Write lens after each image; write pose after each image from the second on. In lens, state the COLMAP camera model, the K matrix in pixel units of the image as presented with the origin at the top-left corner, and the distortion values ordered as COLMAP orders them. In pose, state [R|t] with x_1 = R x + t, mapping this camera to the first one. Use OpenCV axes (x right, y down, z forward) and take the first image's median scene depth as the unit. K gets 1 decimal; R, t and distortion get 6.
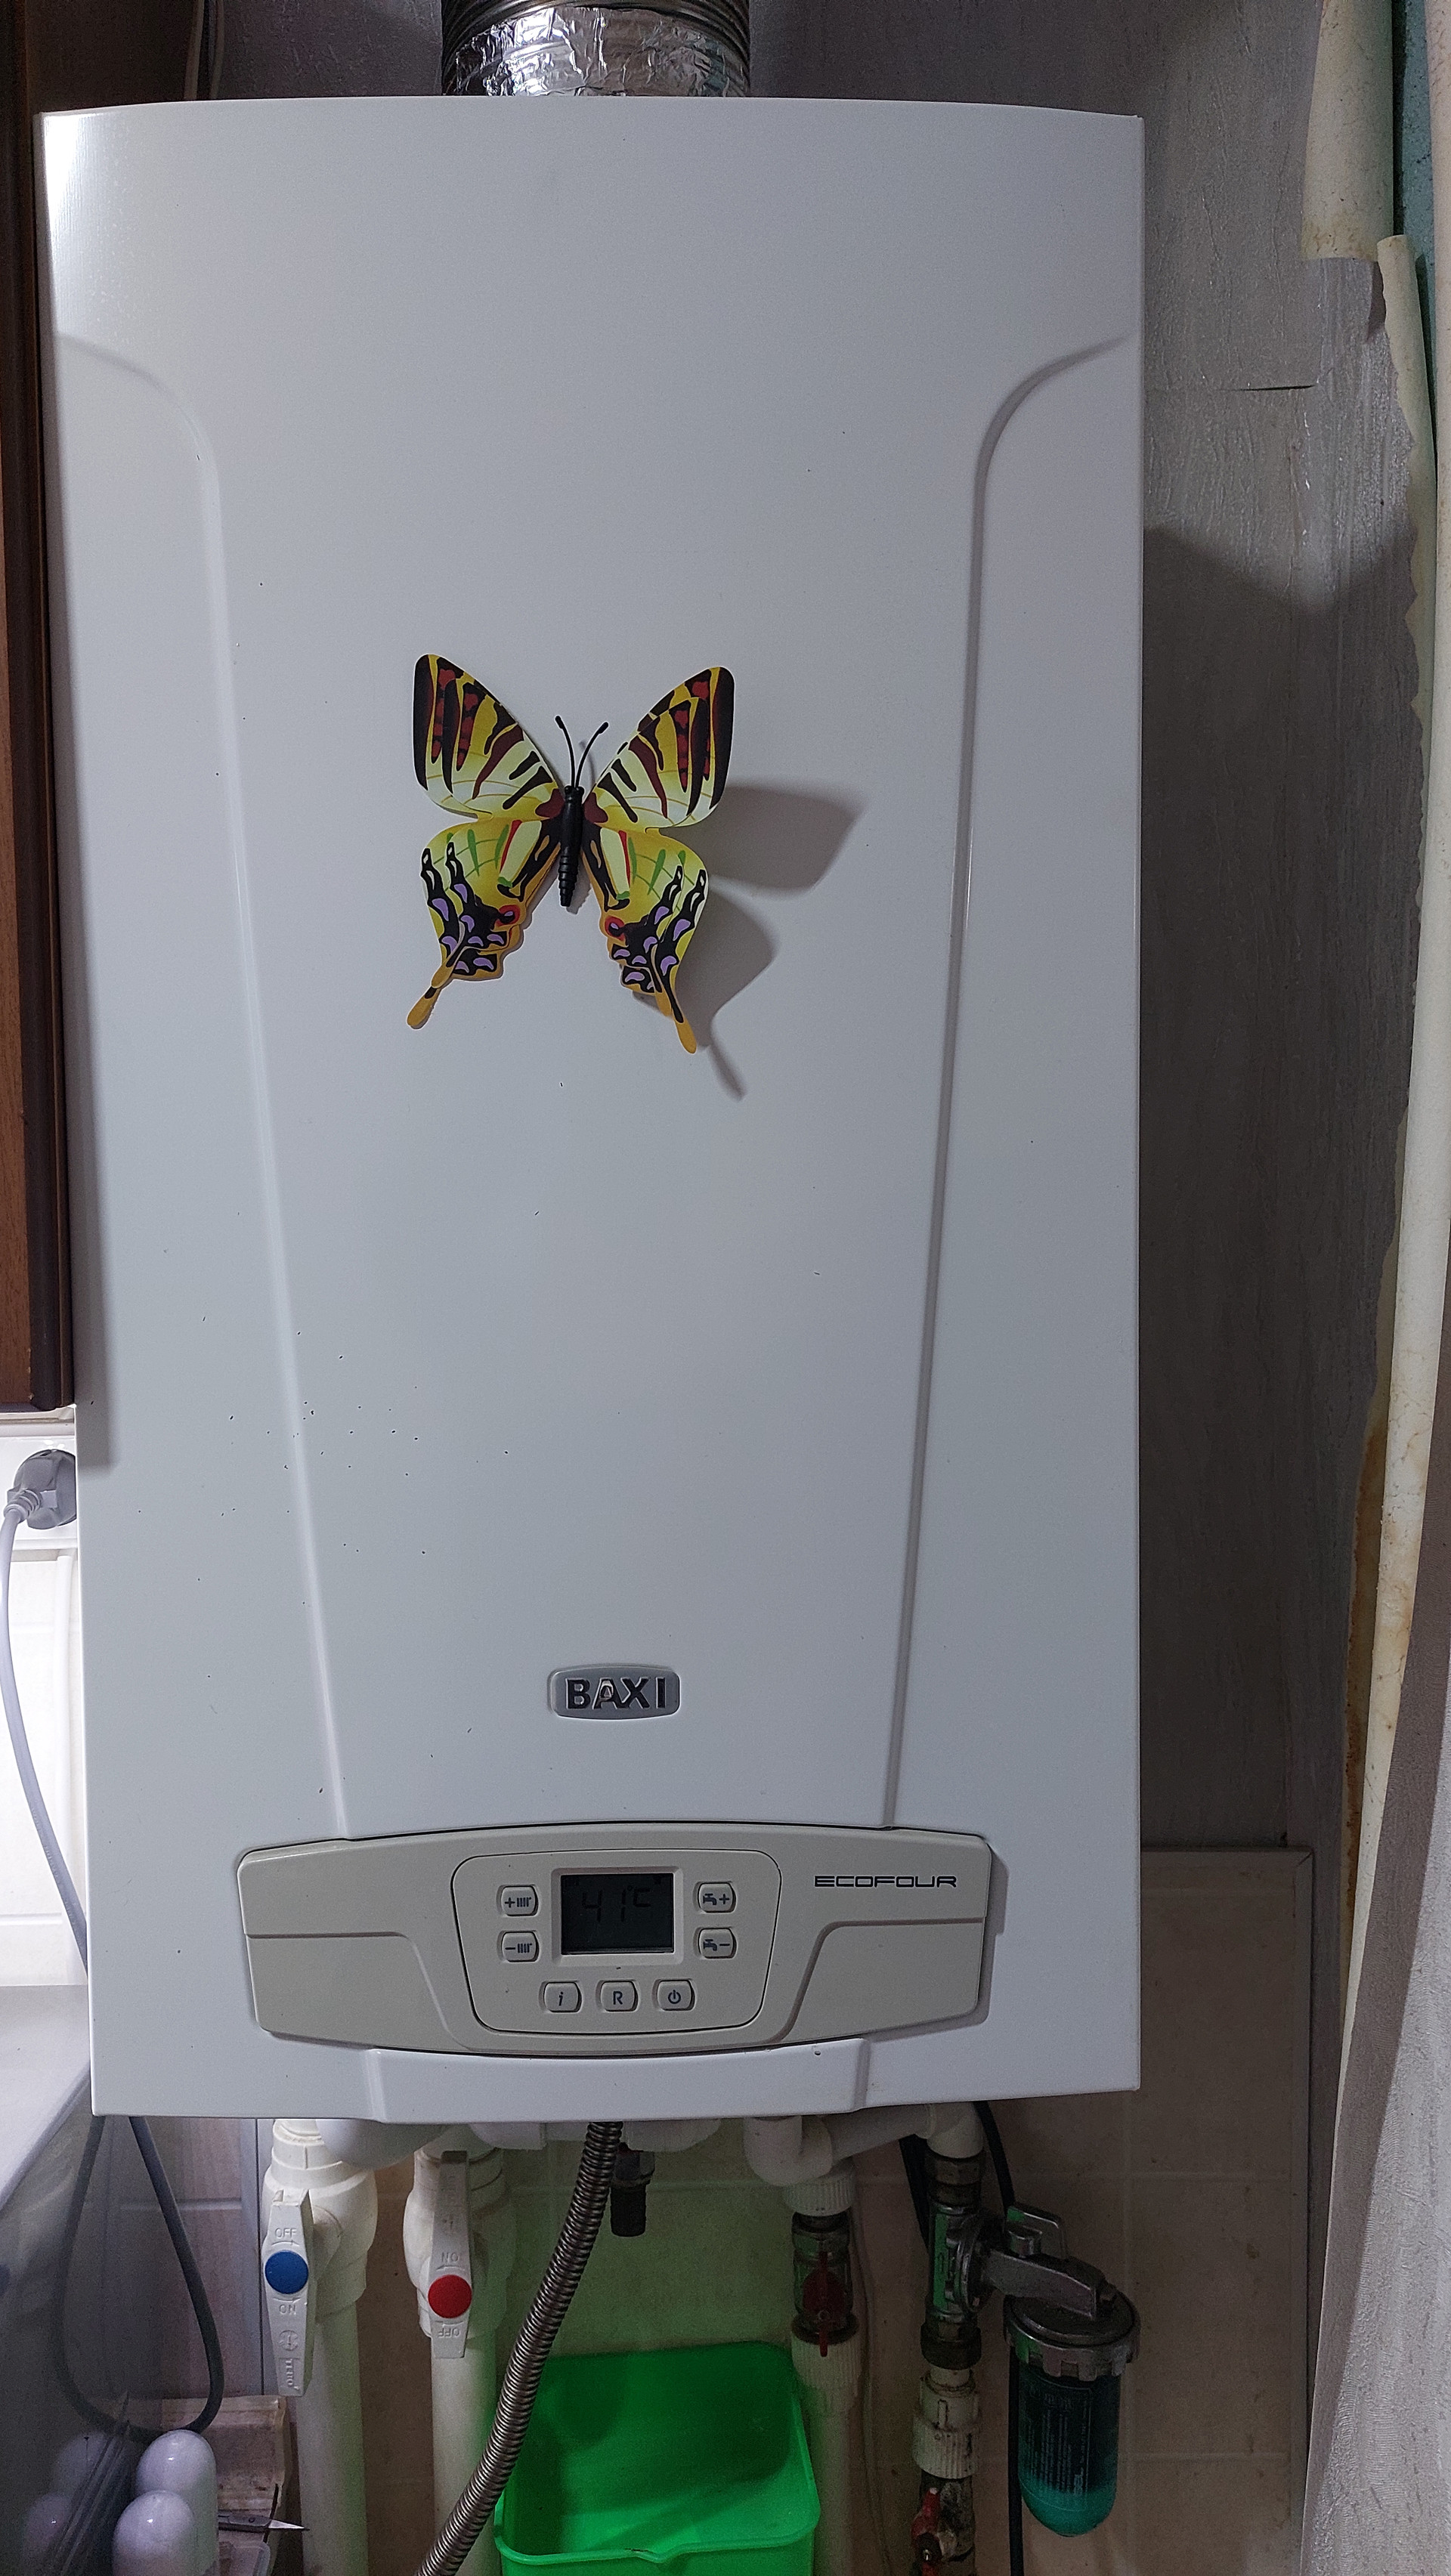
lens RADIAL K [[1812.2, 0, 720.3], [0, 1812.2, 1307.5], [0, 0, 1]] dist [0.054361, -0.047380]
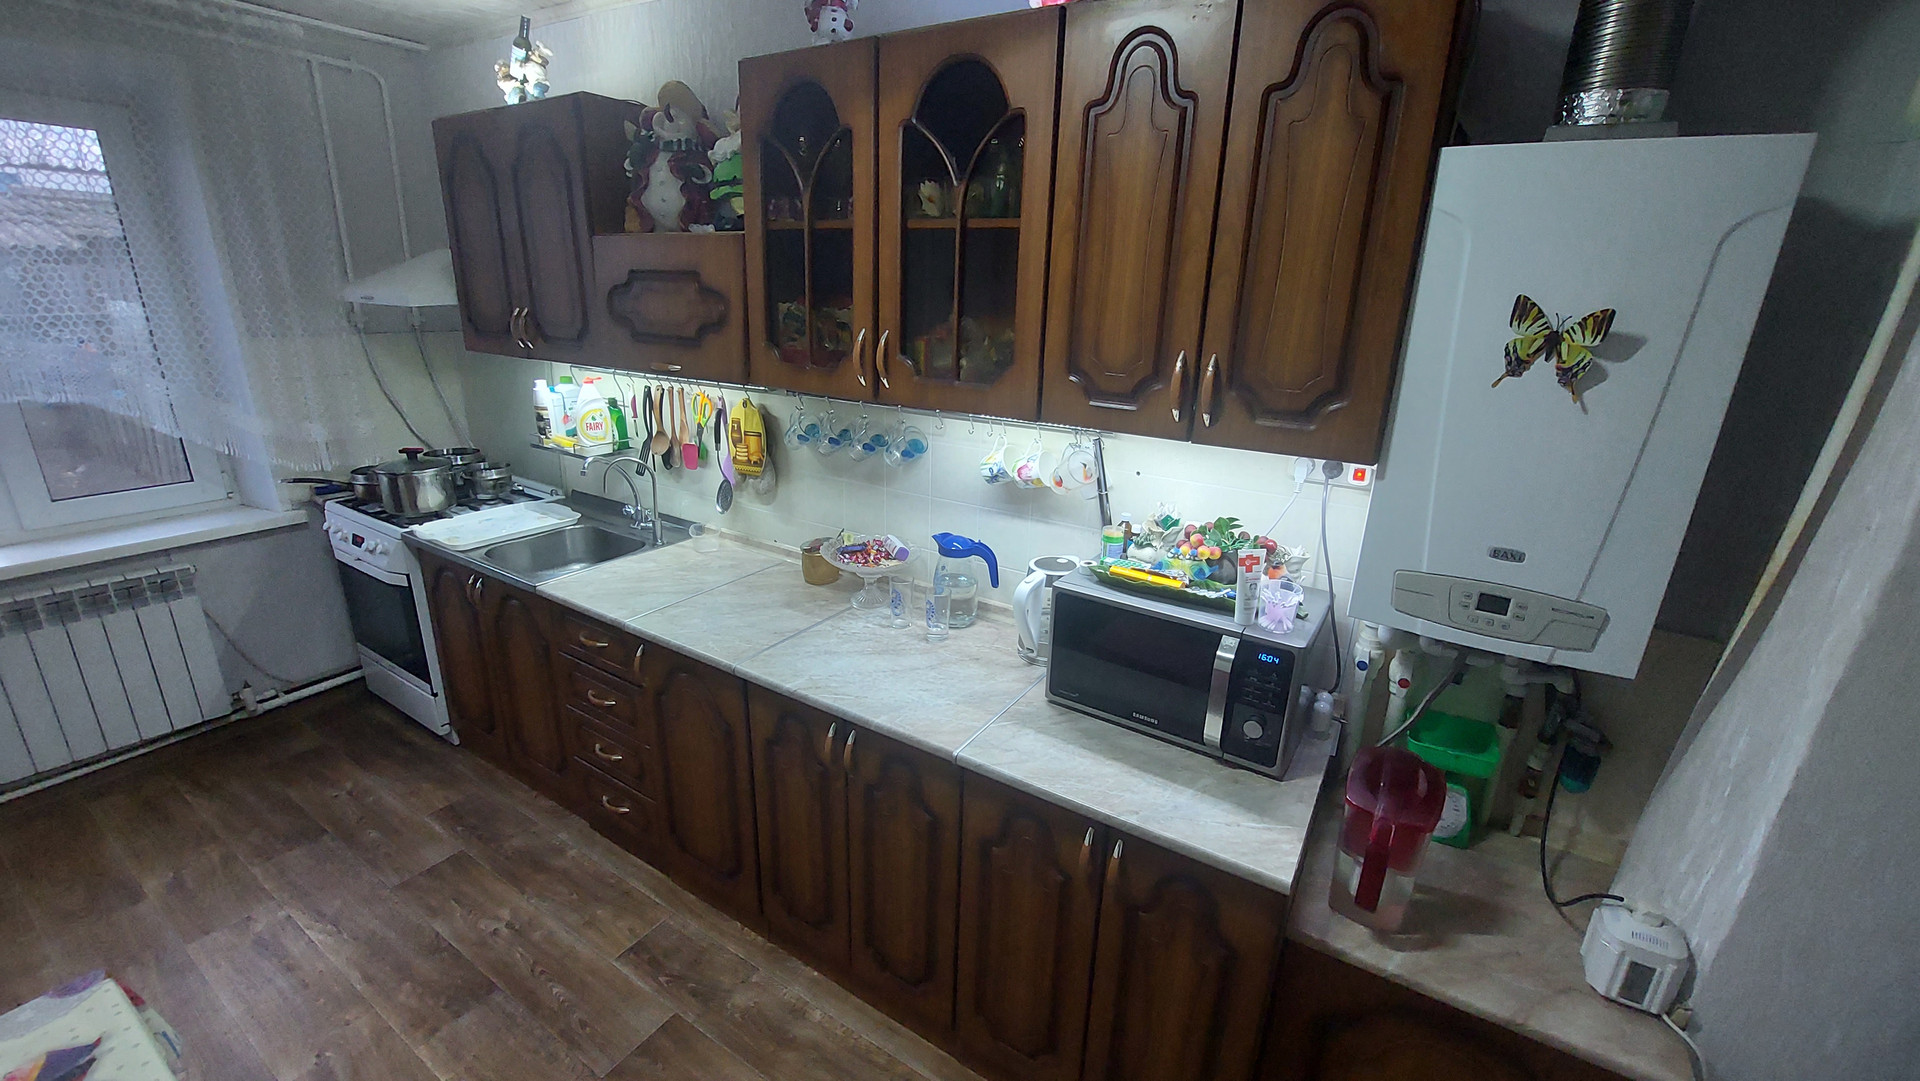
lens RADIAL K [[764.4, 0, 971.5], [0, 764.4, 537.9], [0, 0, 1]] dist [-0.023548, 0.001668]
pose [[0.831340, 0.210969, -0.514165, -0.193646], [-0.061727, 0.954477, 0.291829, -0.248779], [0.552325, -0.210871, 0.806517, -1.042797]]
